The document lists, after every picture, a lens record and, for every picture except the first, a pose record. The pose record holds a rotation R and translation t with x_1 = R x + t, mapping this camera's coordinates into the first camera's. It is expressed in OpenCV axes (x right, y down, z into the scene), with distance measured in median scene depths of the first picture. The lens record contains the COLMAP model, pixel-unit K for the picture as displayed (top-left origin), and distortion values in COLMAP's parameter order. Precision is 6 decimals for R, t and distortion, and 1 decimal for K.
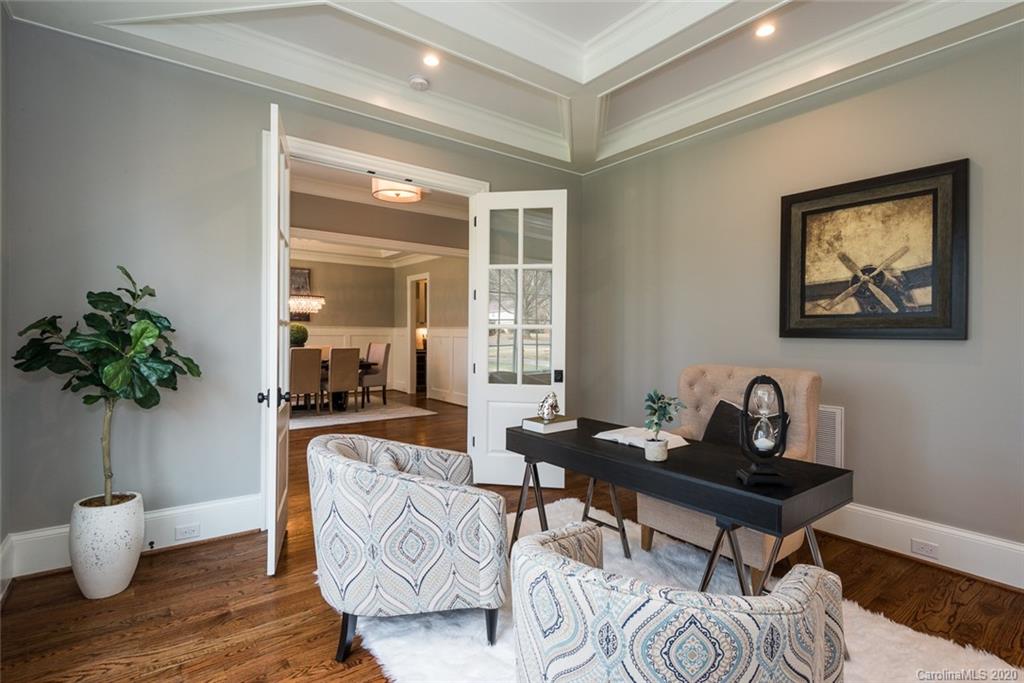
lens RADIAL K [[504.6, 0, 514.3], [0, 504.6, 335.2], [0, 0, 1]] dist [0.039321, -0.026356]
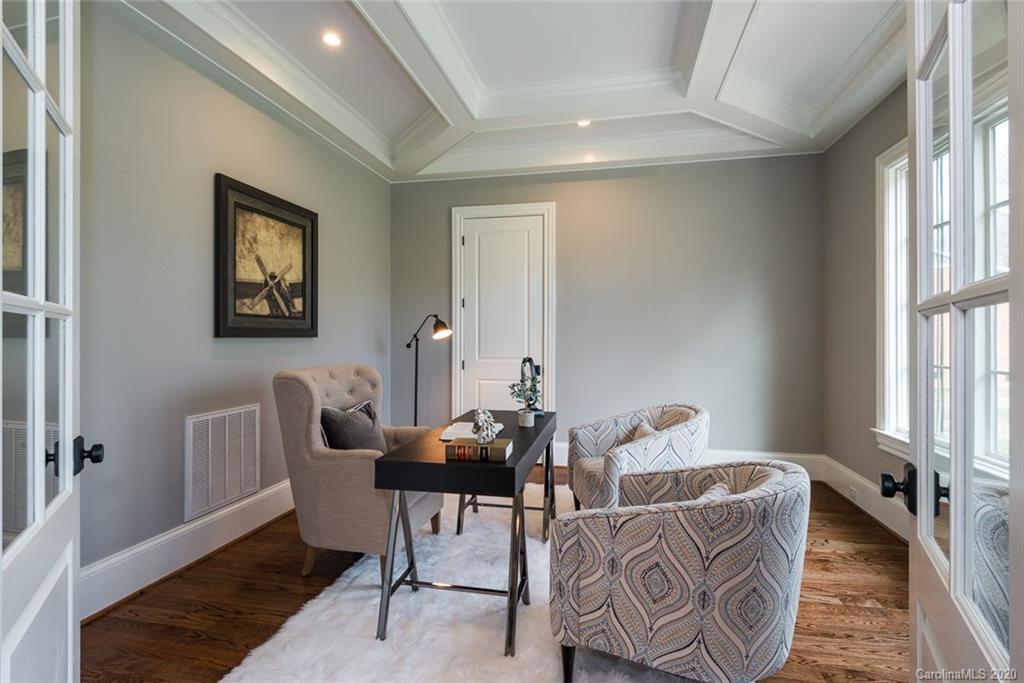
lens RADIAL K [[504.6, 0, 514.3], [0, 504.6, 335.2], [0, 0, 1]] dist [0.039321, -0.026356]
pose [[-0.660195, -0.005401, 0.751075, -0.505362], [-0.003269, 0.999985, 0.004317, -0.004968], [-0.751088, 0.000395, -0.660202, 1.337917]]
